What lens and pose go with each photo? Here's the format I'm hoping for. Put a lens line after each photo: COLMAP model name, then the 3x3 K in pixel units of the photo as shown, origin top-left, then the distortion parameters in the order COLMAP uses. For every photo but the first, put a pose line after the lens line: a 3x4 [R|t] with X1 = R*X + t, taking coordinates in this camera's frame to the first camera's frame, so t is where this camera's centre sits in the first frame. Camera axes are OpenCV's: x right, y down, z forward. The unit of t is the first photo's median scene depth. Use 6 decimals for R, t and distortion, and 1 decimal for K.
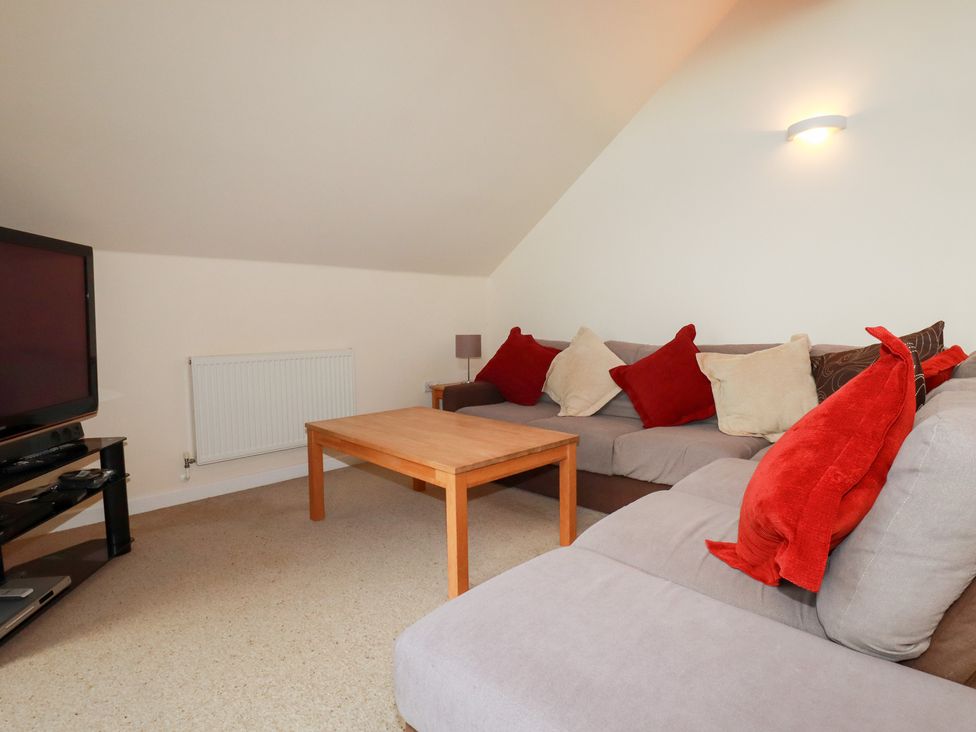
lens RADIAL K [[544.1, 0, 486.7], [0, 544.1, 361.0], [0, 0, 1]] dist [0.002308, -0.000203]
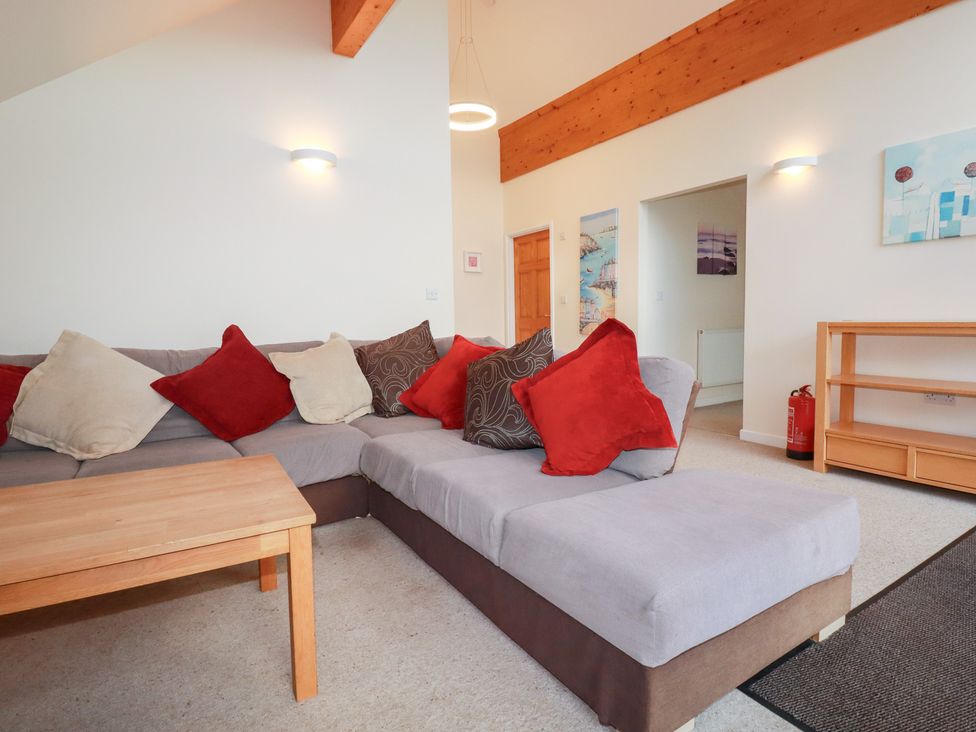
lens RADIAL K [[544.1, 0, 486.7], [0, 544.1, 361.0], [0, 0, 1]] dist [0.002308, -0.000203]
pose [[0.206230, -0.072668, 0.975801, -0.457257], [0.080638, 0.995109, 0.057063, -0.024028], [-0.975175, 0.066918, 0.211081, 0.372725]]
